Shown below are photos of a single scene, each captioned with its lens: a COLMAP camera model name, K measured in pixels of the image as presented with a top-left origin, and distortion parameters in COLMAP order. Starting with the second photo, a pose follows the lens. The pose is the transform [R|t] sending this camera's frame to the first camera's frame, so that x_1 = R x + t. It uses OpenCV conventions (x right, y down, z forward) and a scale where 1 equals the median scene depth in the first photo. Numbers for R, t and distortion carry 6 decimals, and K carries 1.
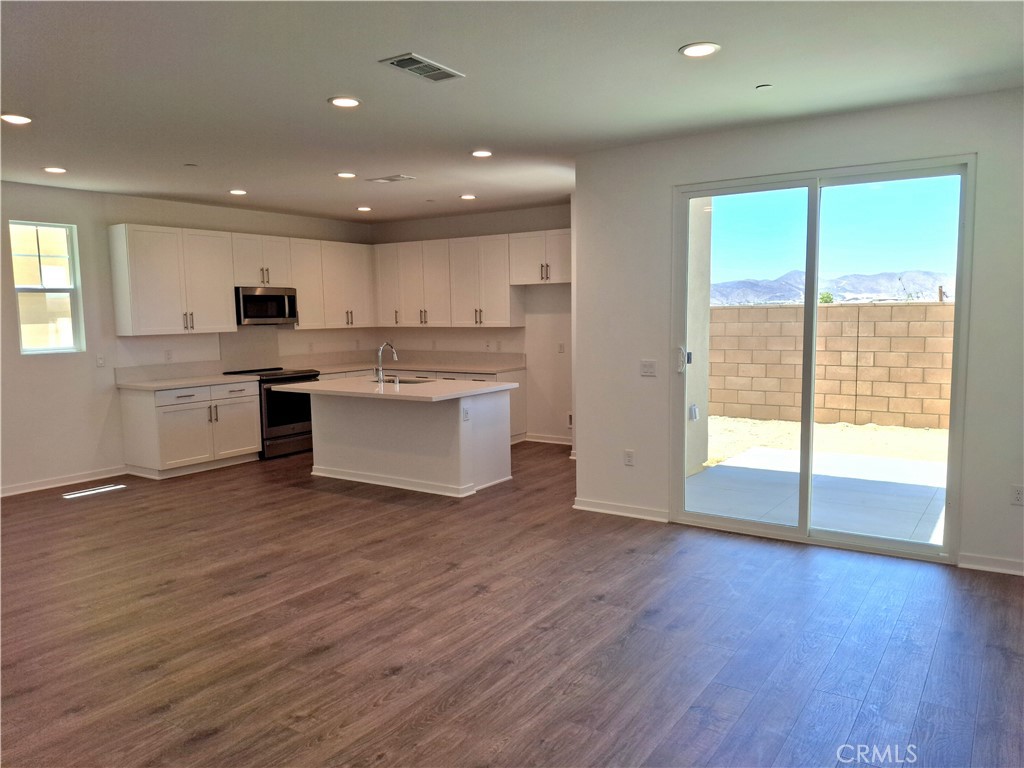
lens RADIAL K [[757.8, 0, 512.0], [0, 757.8, 384.0], [0, 0, 1]] dist [0.065446, -0.107062]
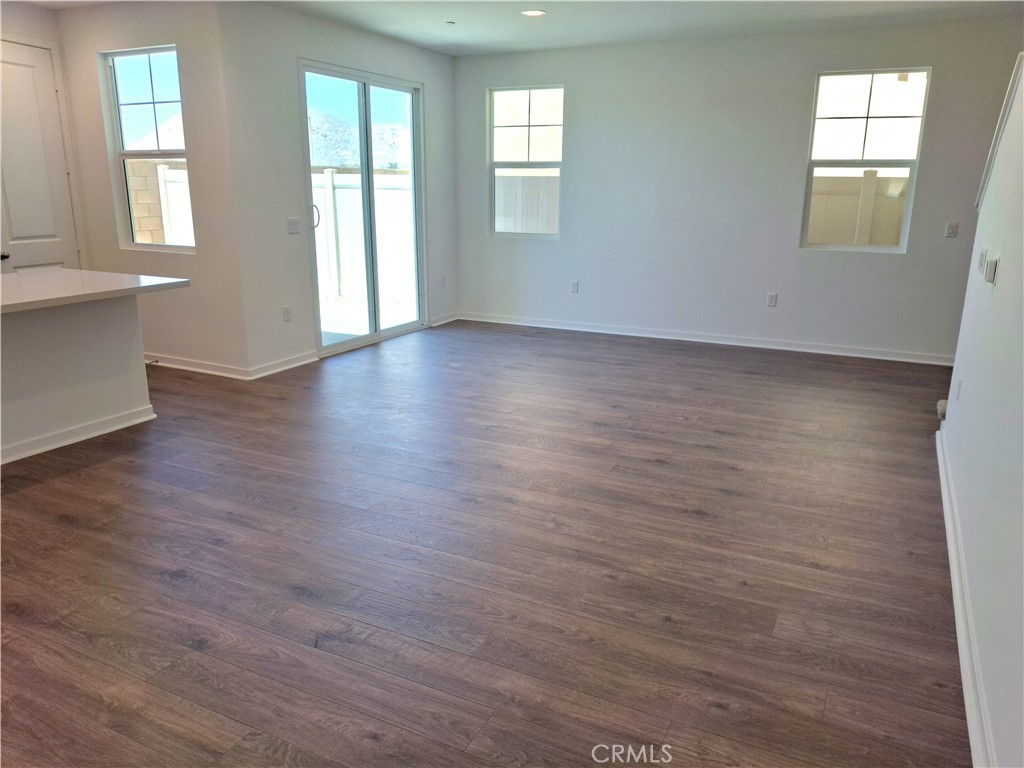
lens RADIAL K [[757.8, 0, 512.0], [0, 757.8, 384.0], [0, 0, 1]] dist [0.065446, -0.107062]
pose [[-0.126780, -0.239869, 0.962491, -0.889237], [0.094667, 0.962966, 0.252457, -0.045607], [-0.987403, 0.123122, -0.099378, 0.750169]]
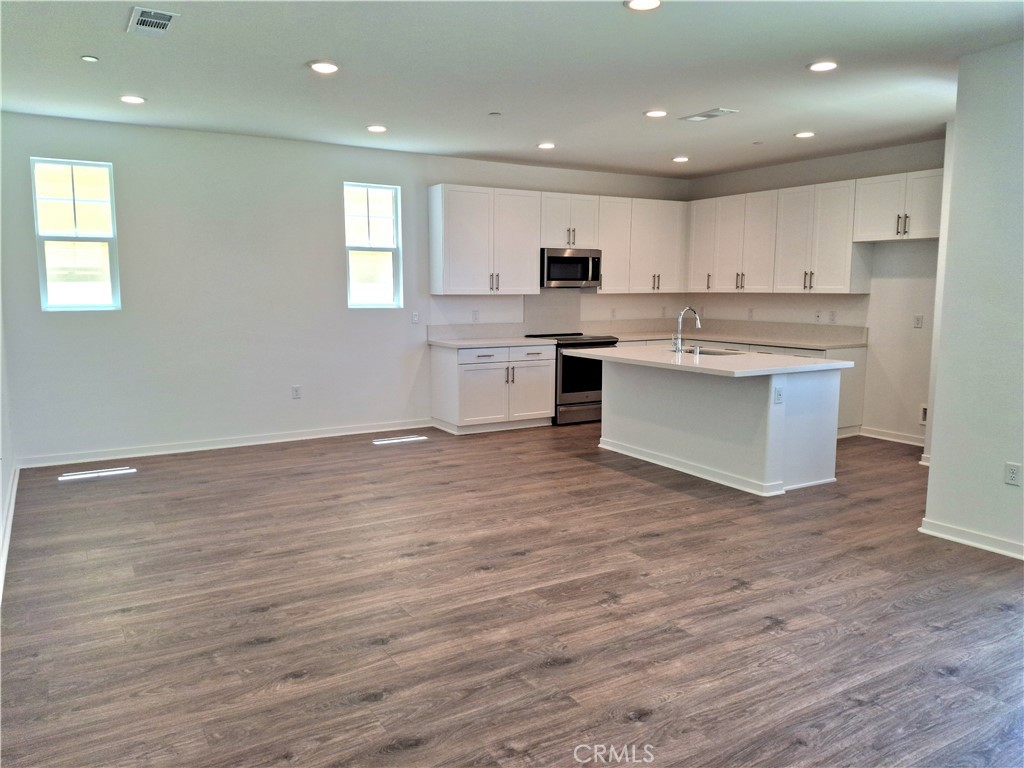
lens RADIAL K [[747.8, 0, 496.1], [0, 747.8, 381.5], [0, 0, 1]] dist [0.115470, -0.218061]
pose [[0.903288, 0.072053, -0.422940, 0.008341], [-0.058711, 0.997282, 0.044509, 0.006056], [0.424998, -0.015373, 0.905064, 0.133842]]
